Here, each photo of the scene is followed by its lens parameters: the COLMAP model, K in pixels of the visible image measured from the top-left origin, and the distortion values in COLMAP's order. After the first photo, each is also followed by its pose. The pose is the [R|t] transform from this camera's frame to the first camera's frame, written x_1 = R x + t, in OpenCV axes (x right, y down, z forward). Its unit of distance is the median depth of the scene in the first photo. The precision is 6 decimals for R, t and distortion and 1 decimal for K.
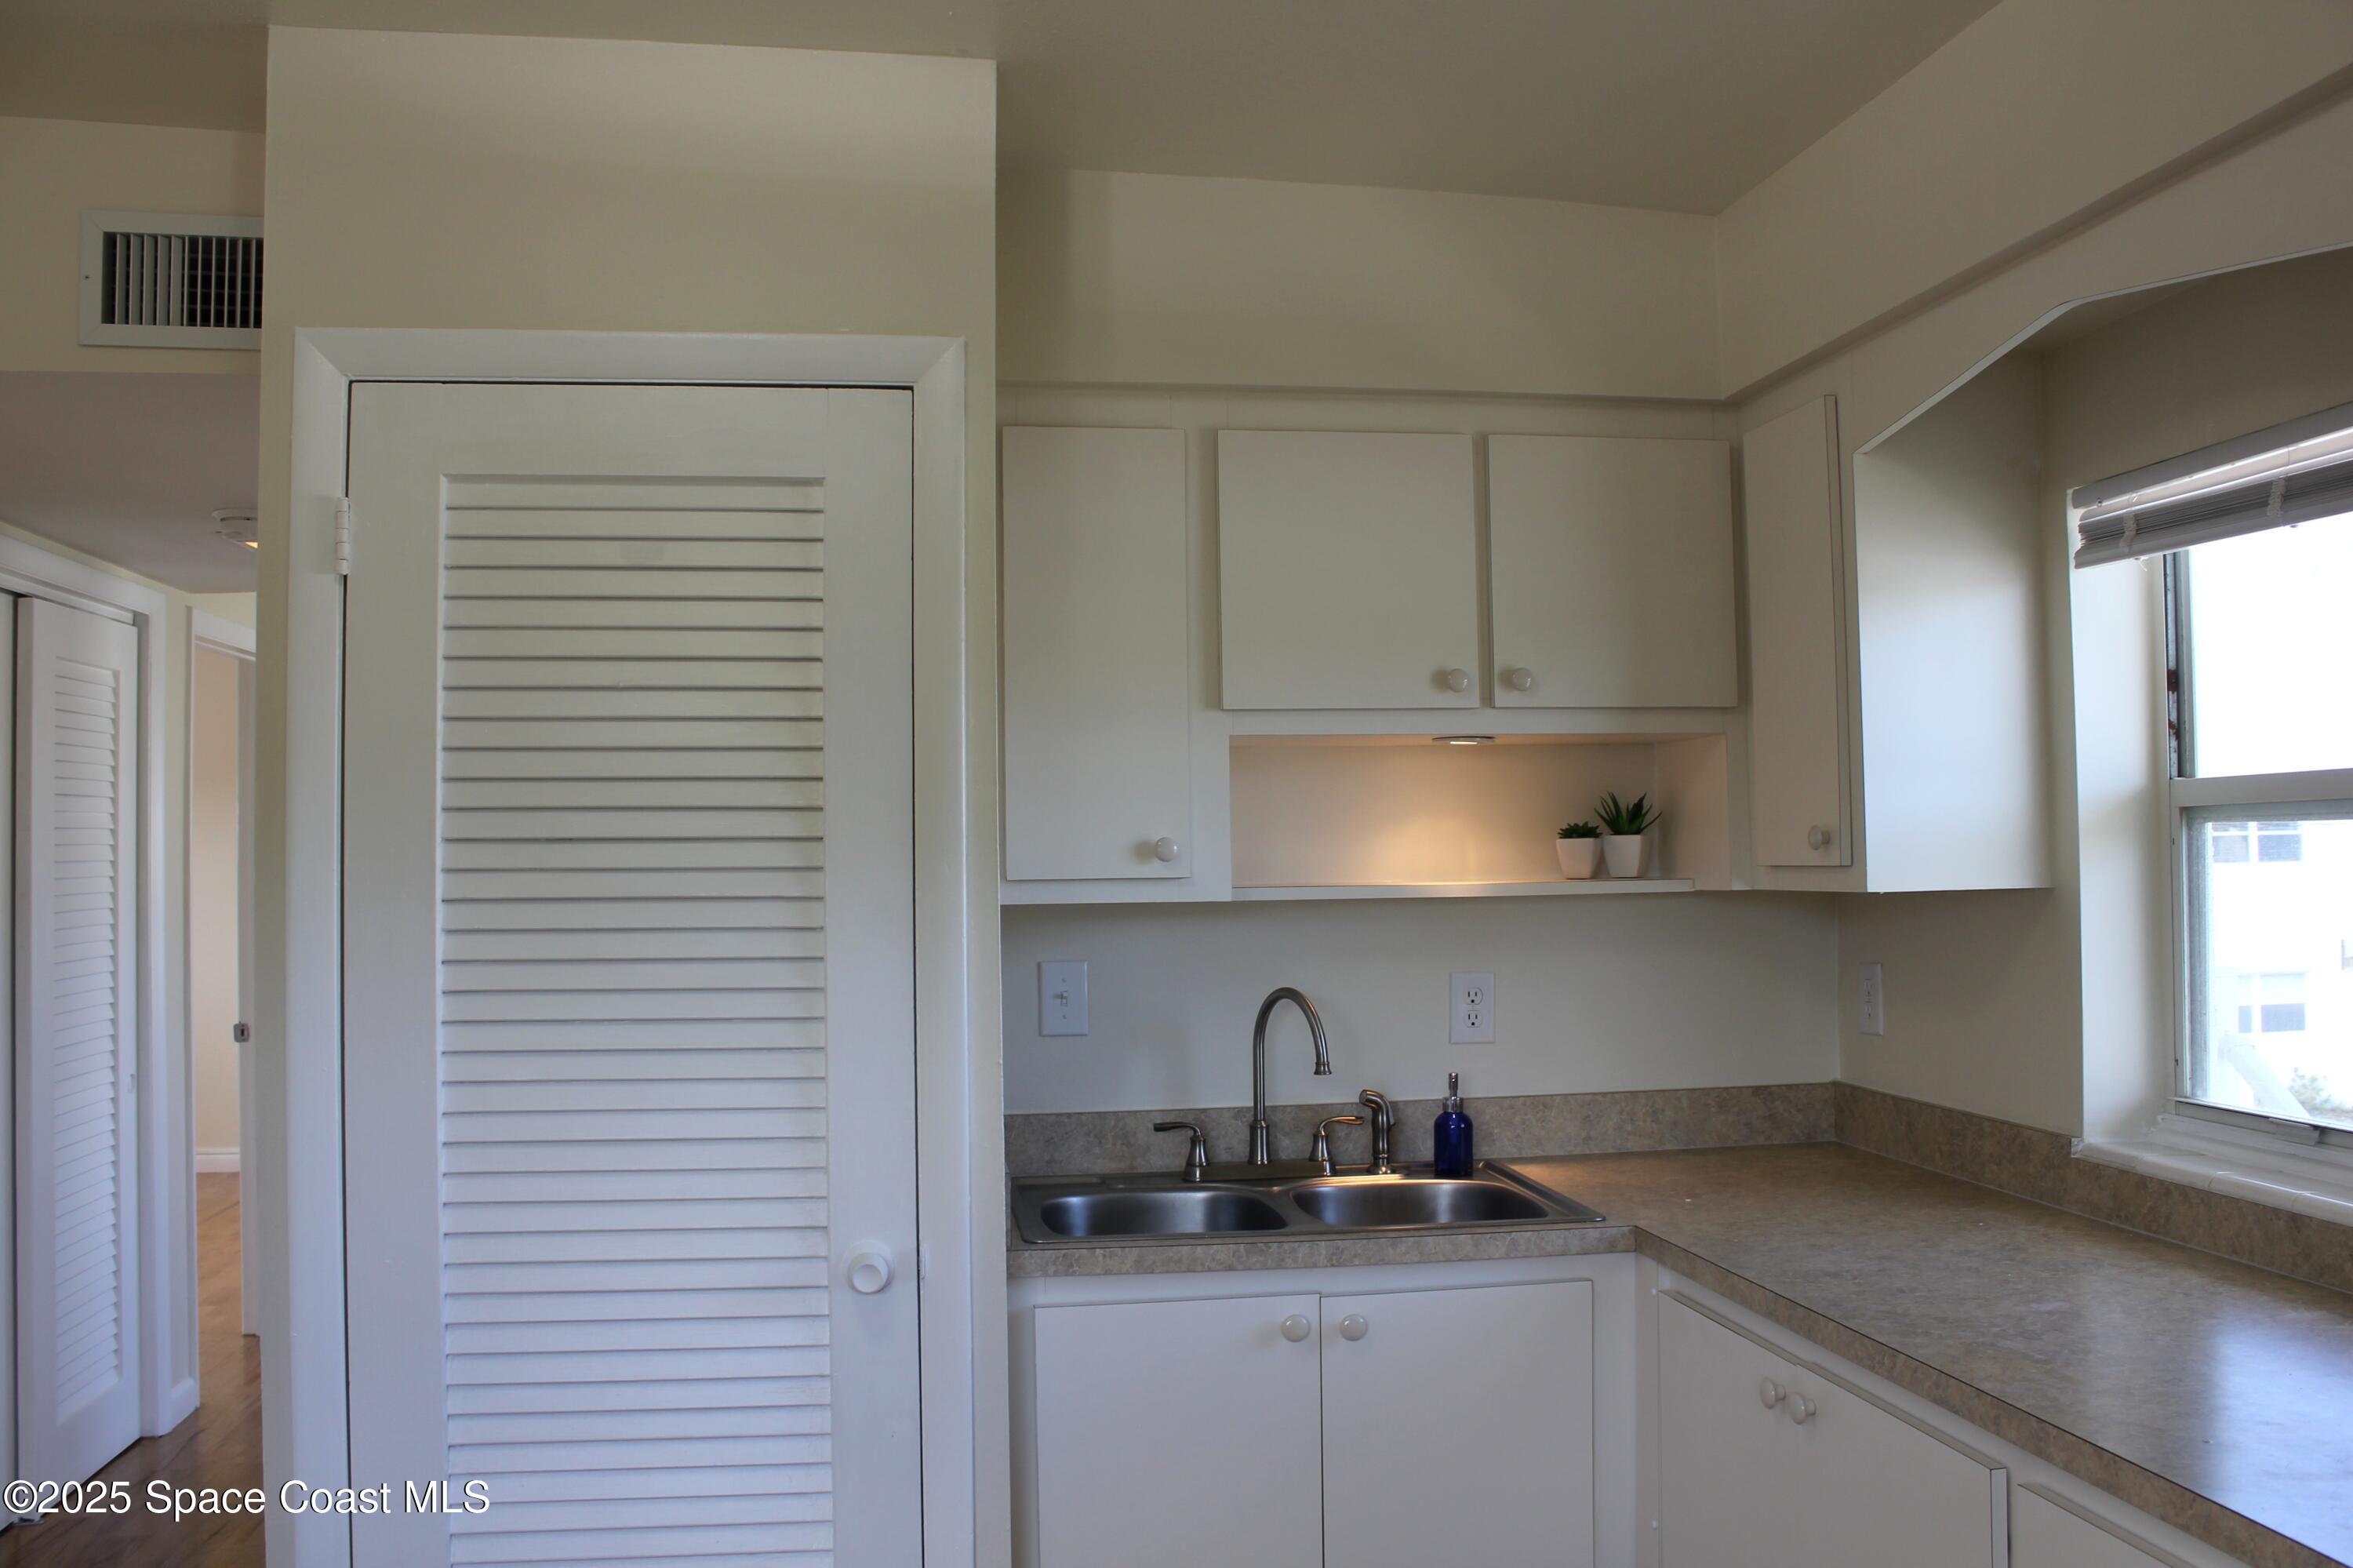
lens RADIAL K [[1981.2, 0, 1100.2], [0, 1981.2, 788.4], [0, 0, 1]] dist [-0.167518, 0.124540]
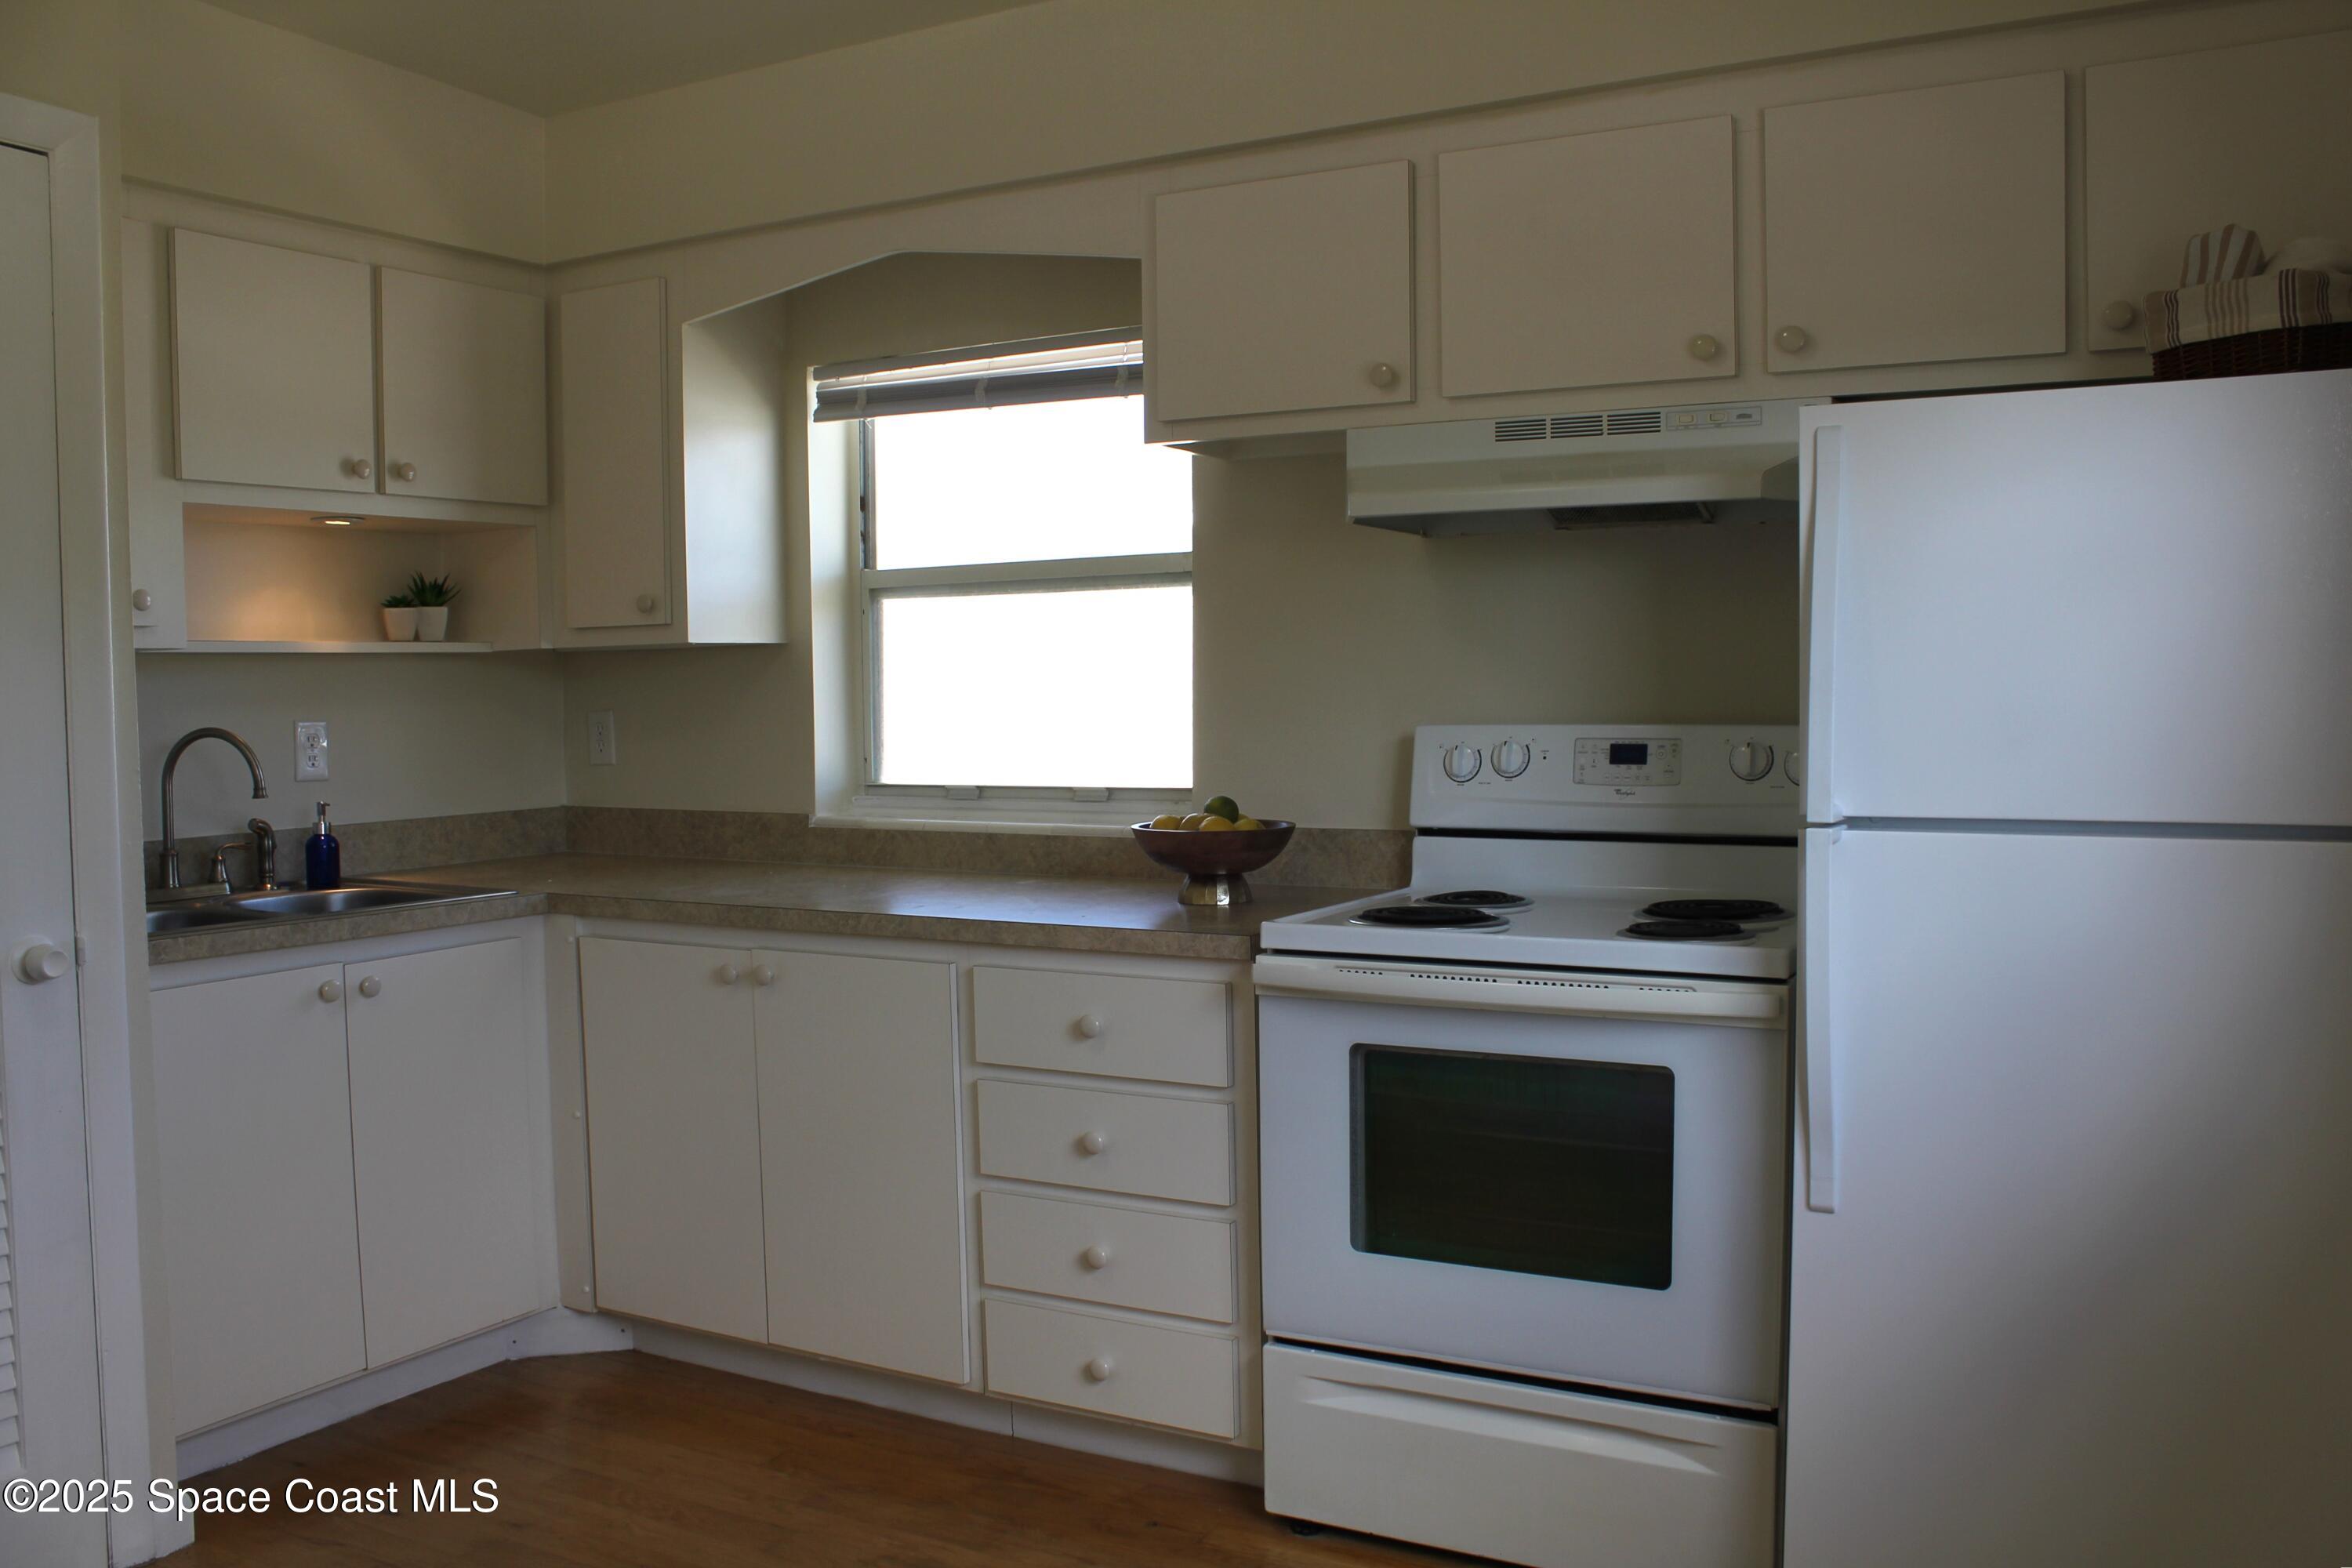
lens RADIAL K [[1980.3, 0, 1099.7], [0, 1980.3, 788.4], [0, 0, 1]] dist [-0.167518, 0.124540]
pose [[0.627254, -0.038455, 0.777865, -0.473782], [-0.021757, 0.997525, 0.066859, 0.052641], [-0.778511, -0.058861, 0.624865, -0.104306]]
